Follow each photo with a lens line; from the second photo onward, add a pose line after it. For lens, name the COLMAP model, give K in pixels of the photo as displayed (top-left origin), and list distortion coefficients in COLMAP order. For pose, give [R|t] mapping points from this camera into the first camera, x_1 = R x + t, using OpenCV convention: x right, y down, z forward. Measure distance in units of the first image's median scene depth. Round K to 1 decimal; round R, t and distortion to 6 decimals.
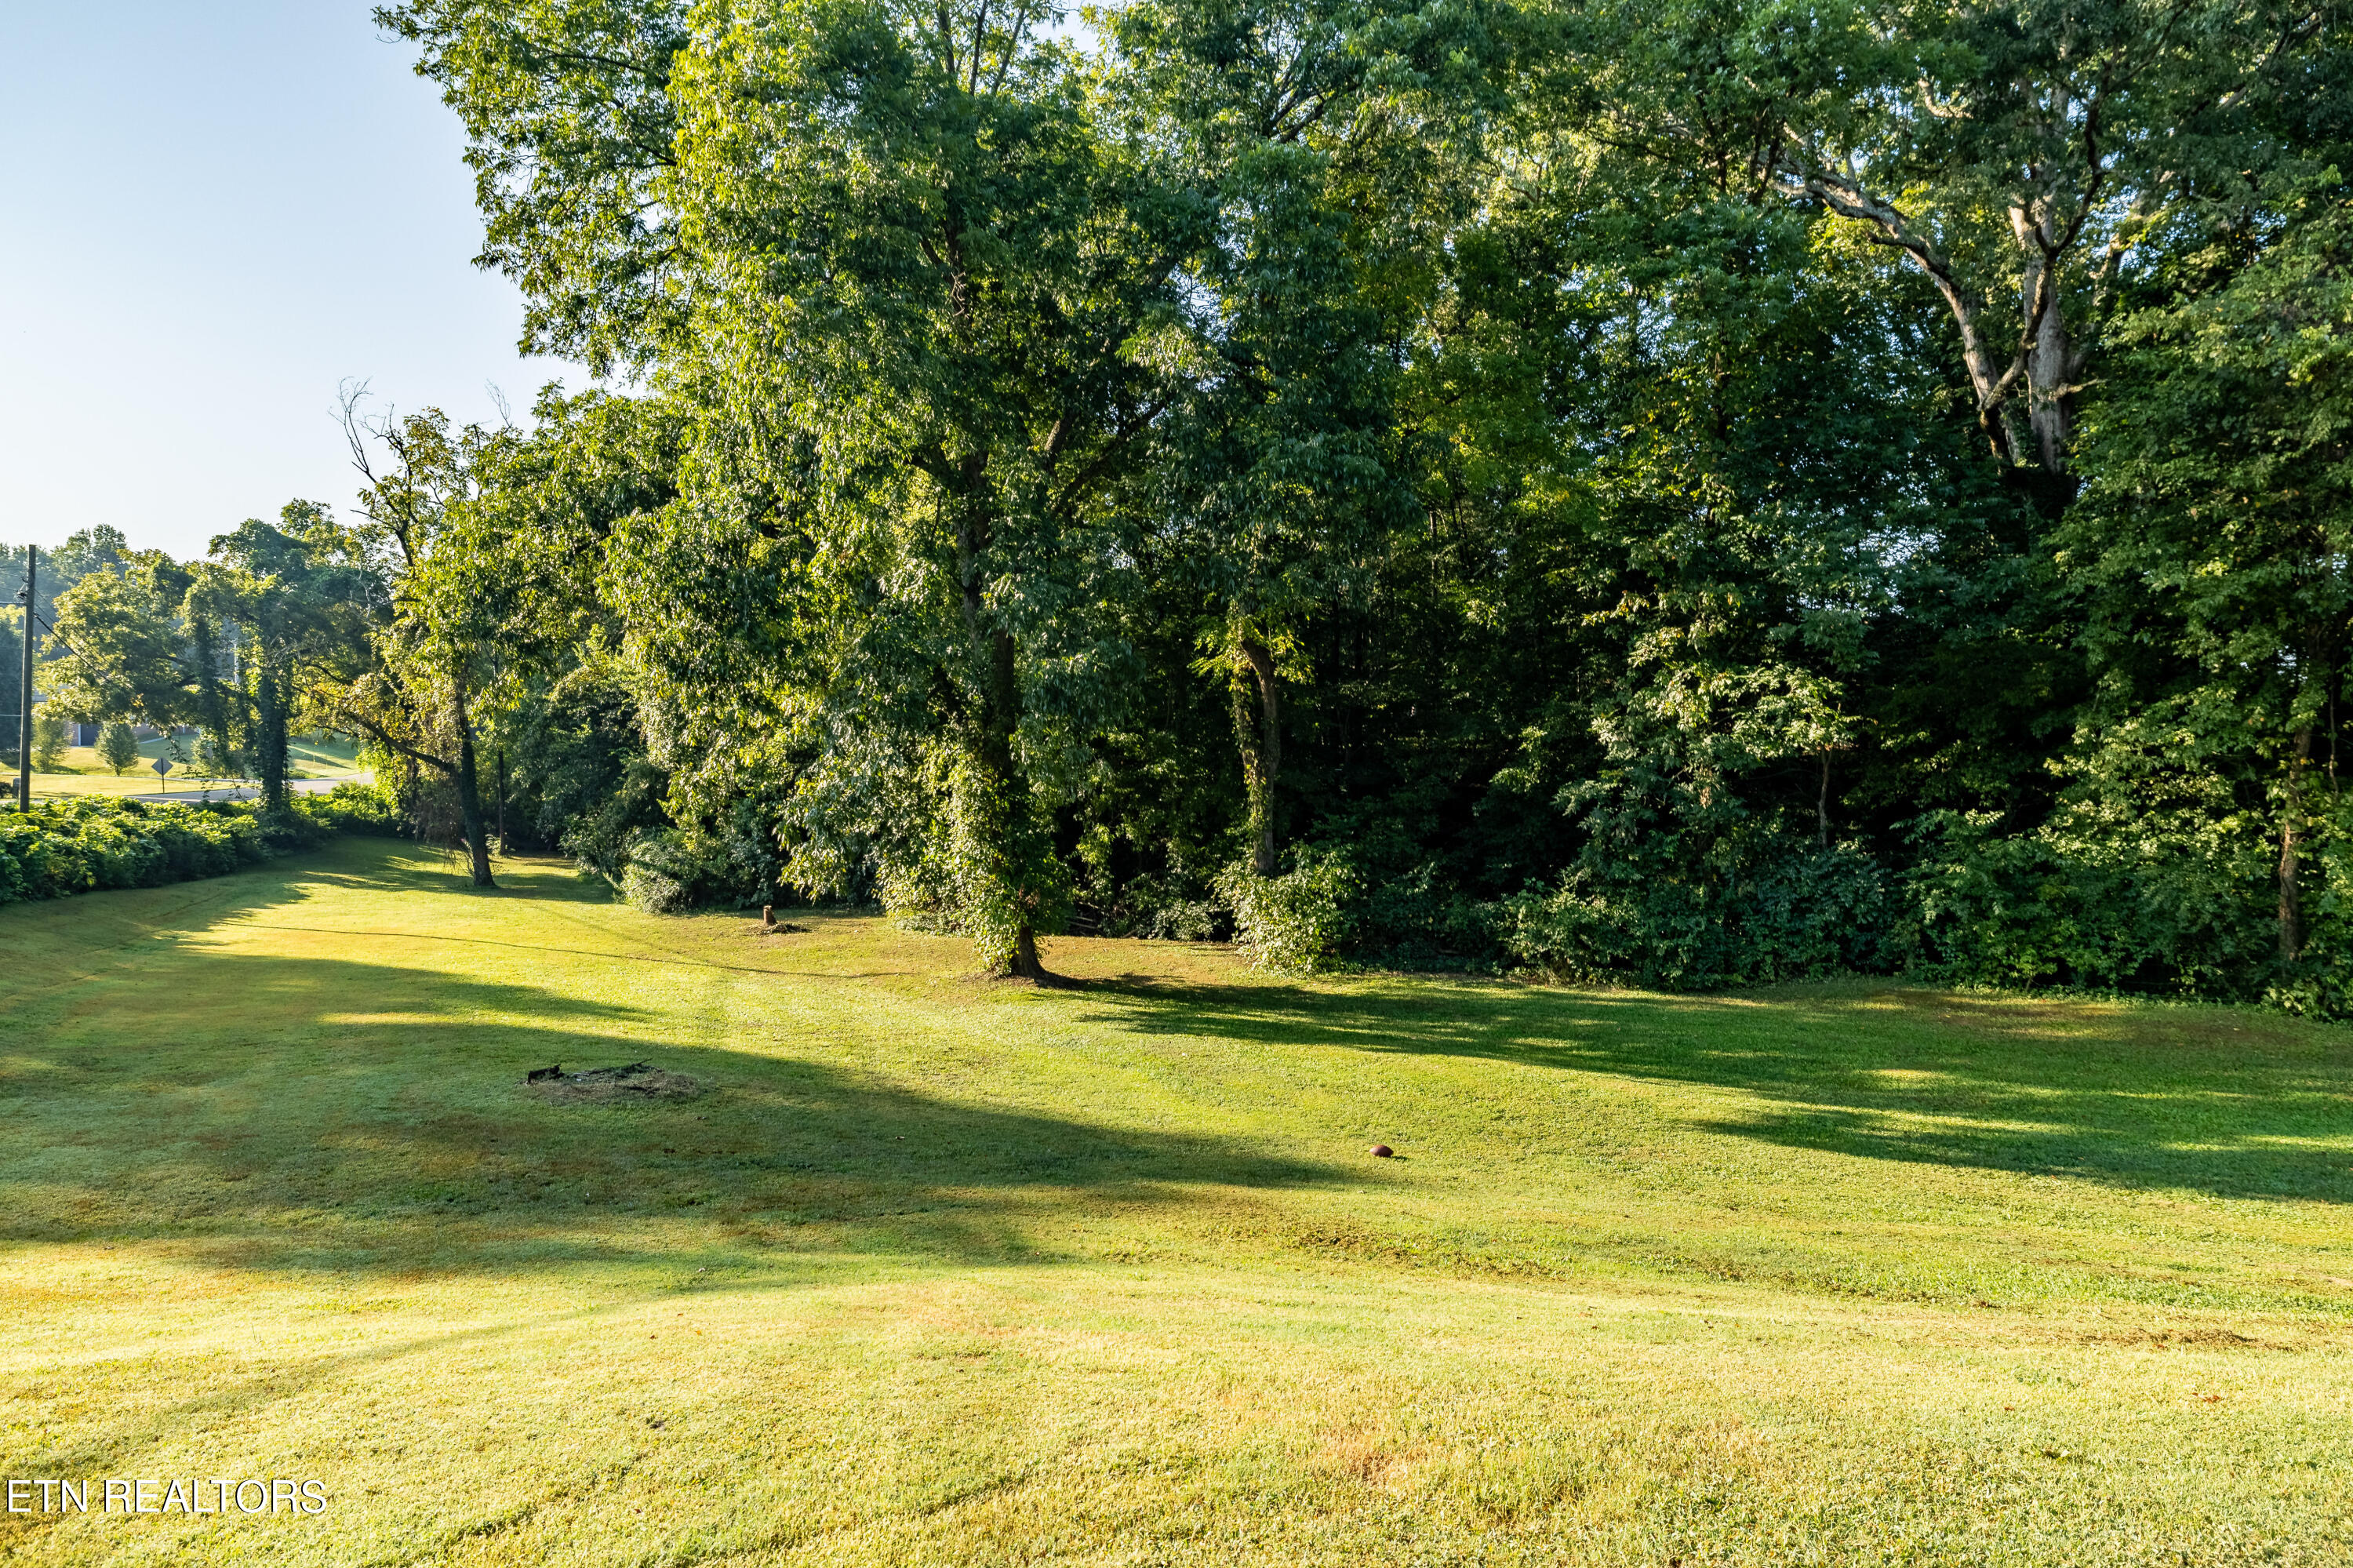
lens RADIAL K [[1356.7, 0, 1178.7], [0, 1356.7, 780.9], [0, 0, 1]] dist [-0.000375, -0.000405]
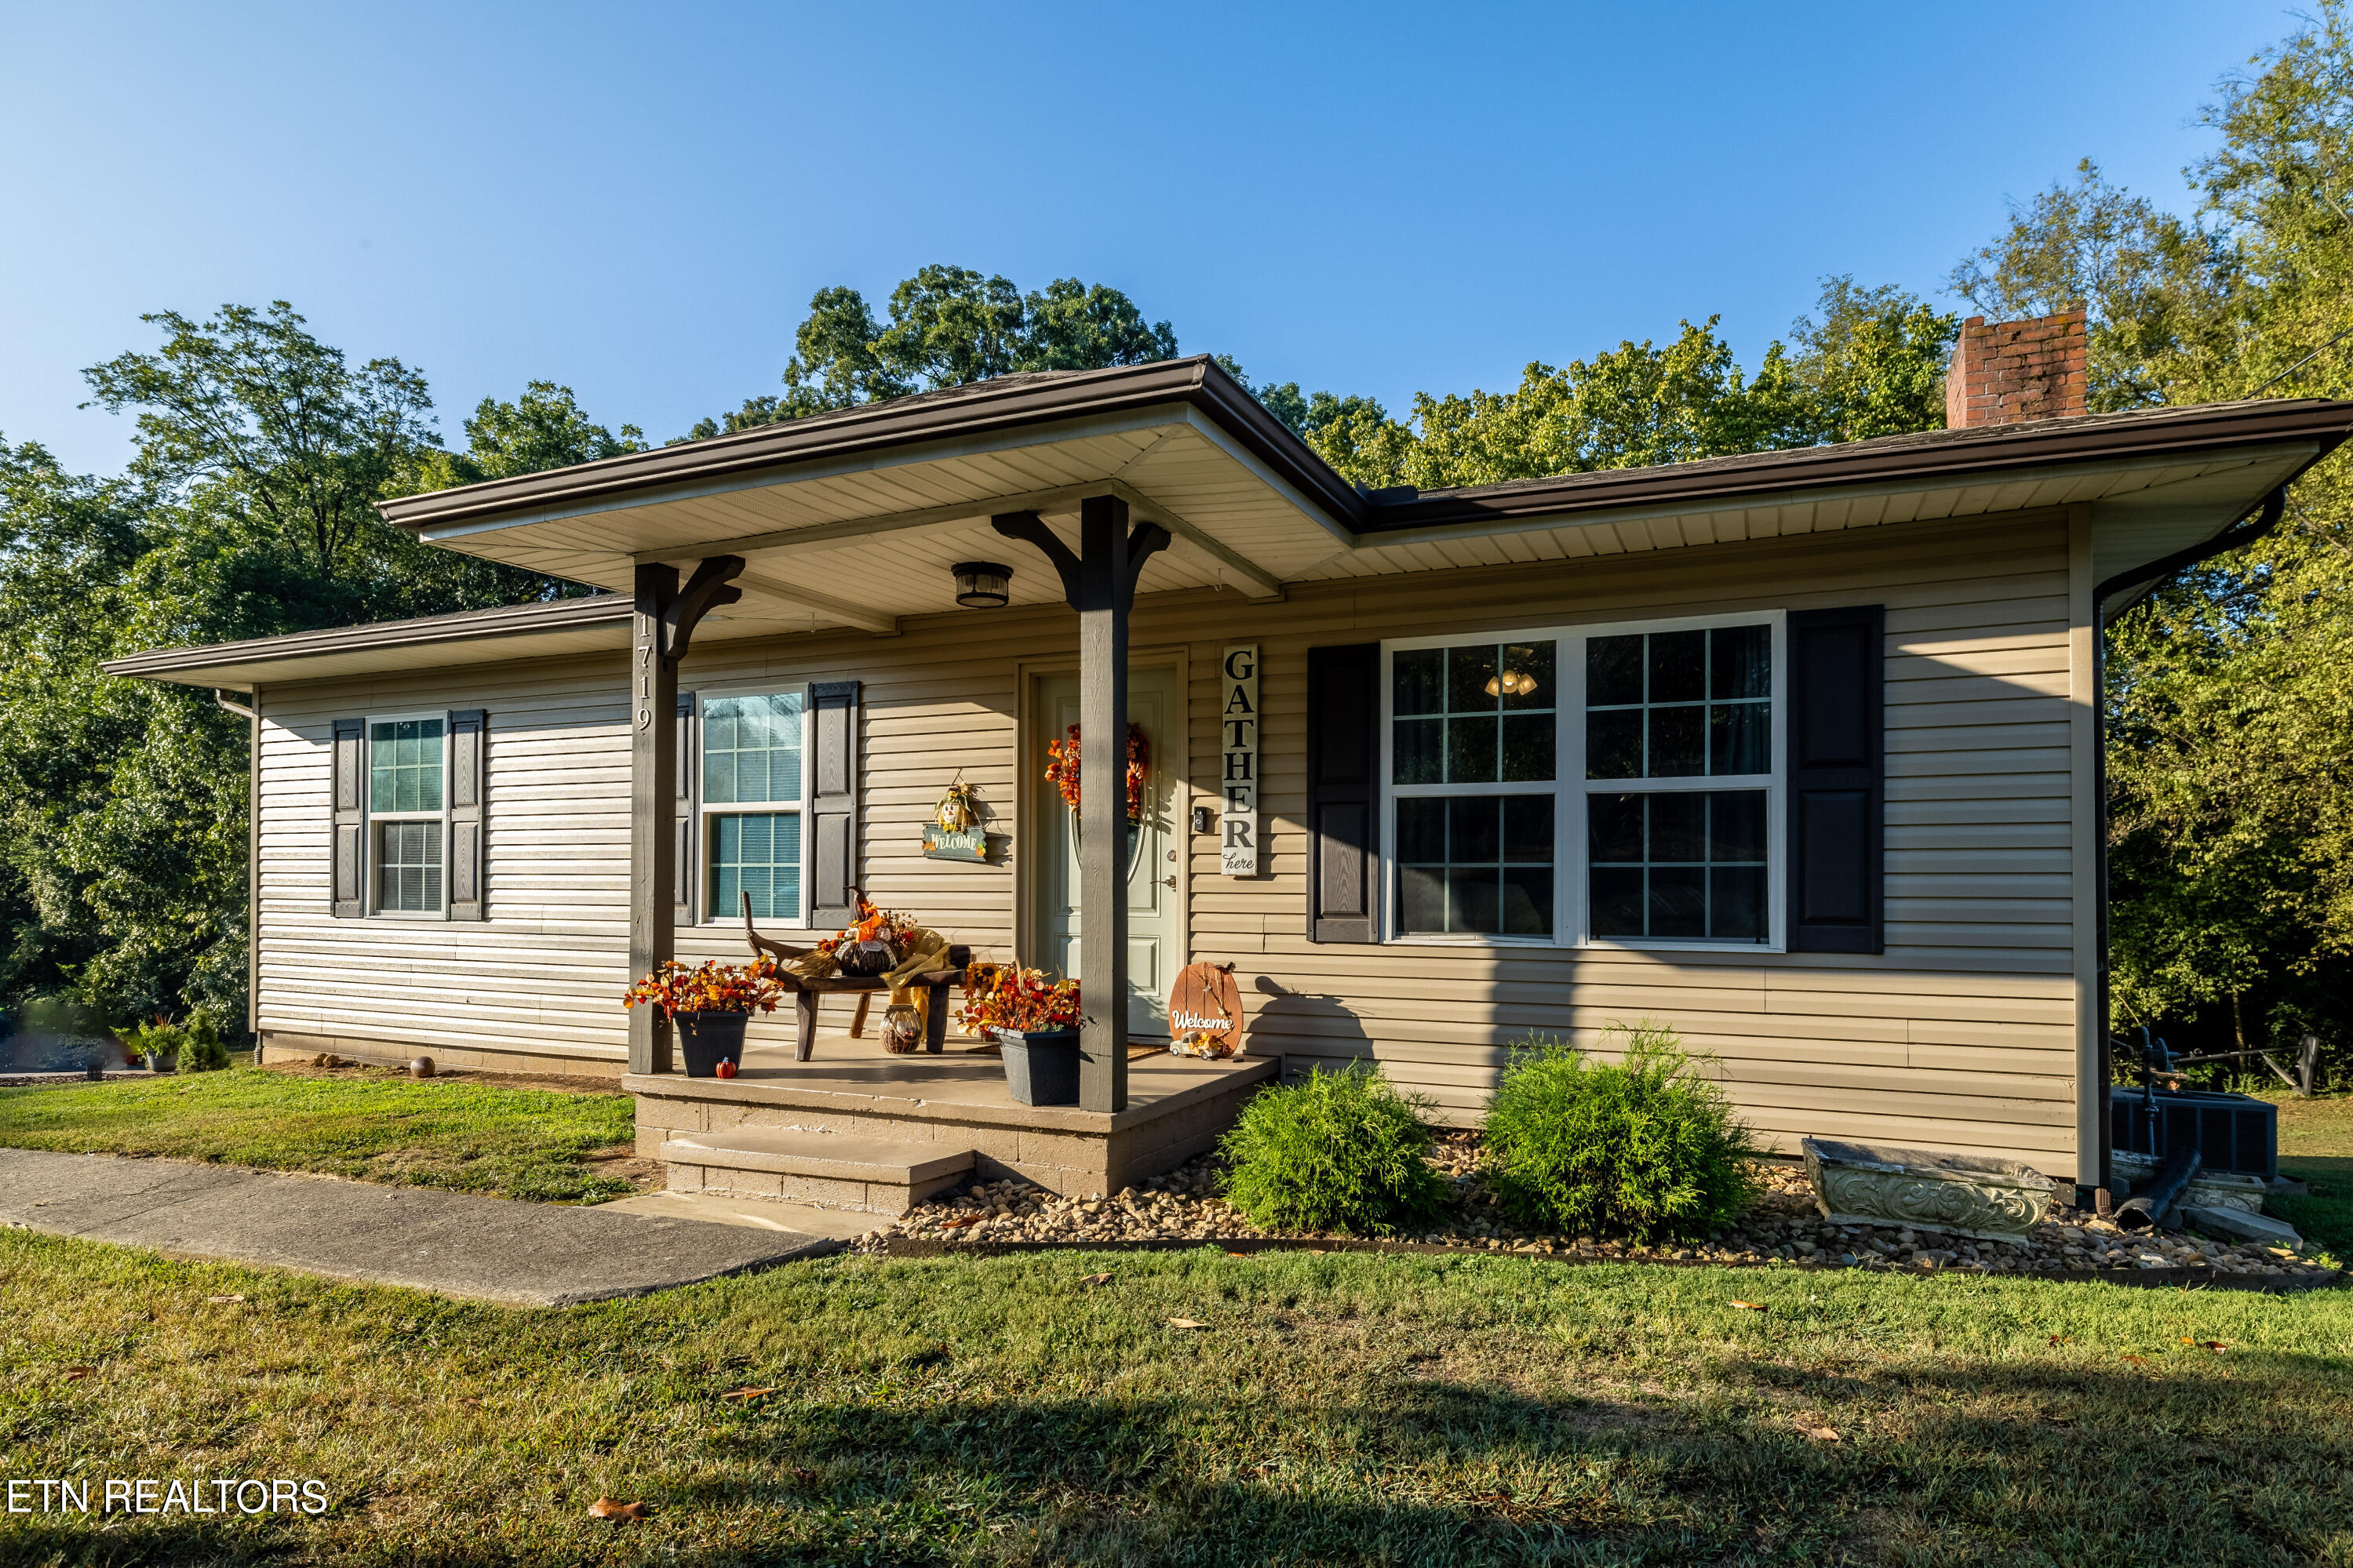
lens RADIAL K [[1292.7, 0, 1179.9], [0, 1292.7, 892.5], [0, 0, 1]] dist [0.001077, -0.002675]
pose [[0.927117, 0.003104, 0.374758, 0.110815], [0.002117, 0.999906, -0.013521, -0.029784], [-0.374765, 0.013329, 0.927024, -0.426261]]
